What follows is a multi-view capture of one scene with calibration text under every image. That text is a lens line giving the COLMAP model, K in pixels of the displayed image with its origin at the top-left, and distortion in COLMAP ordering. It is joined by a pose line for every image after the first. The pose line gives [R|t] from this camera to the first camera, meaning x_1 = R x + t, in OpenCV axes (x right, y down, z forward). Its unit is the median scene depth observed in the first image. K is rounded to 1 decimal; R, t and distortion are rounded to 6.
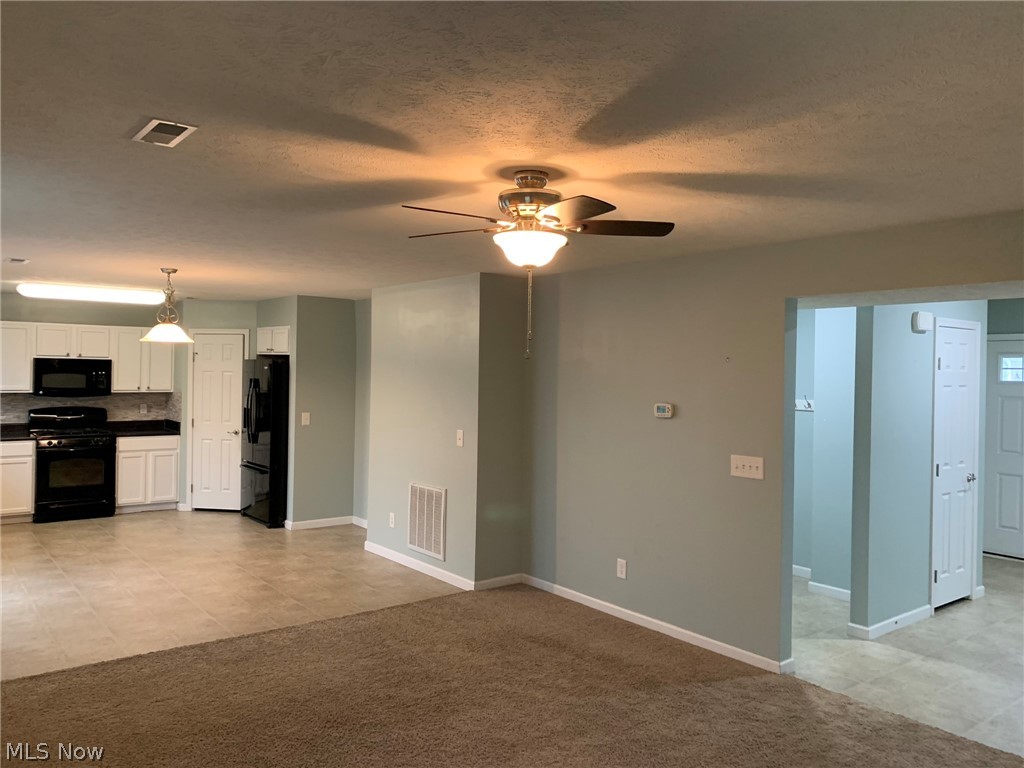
lens RADIAL K [[778.1, 0, 514.9], [0, 778.1, 381.2], [0, 0, 1]] dist [0.022075, -0.026143]
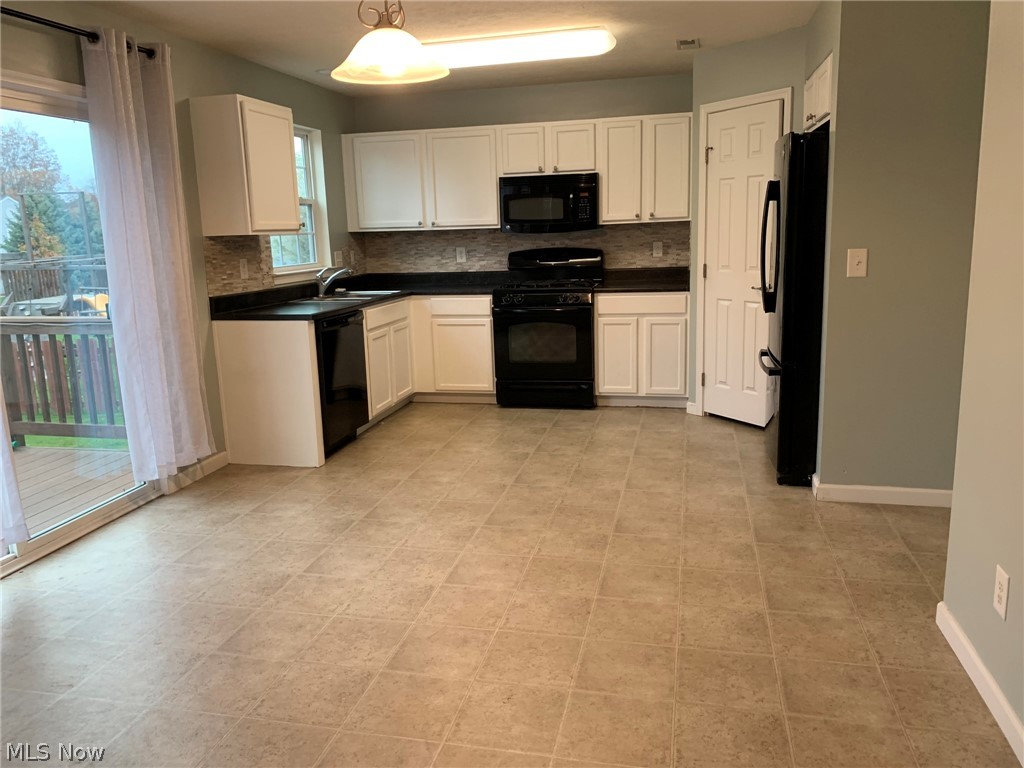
lens RADIAL K [[778.1, 0, 502.6], [0, 778.1, 385.5], [0, 0, 1]] dist [0.022075, -0.026143]
pose [[0.616751, 0.119667, -0.778009, -0.062203], [0.033976, 0.983409, 0.178194, 0.046042], [0.786425, -0.136335, 0.602453, 0.844455]]
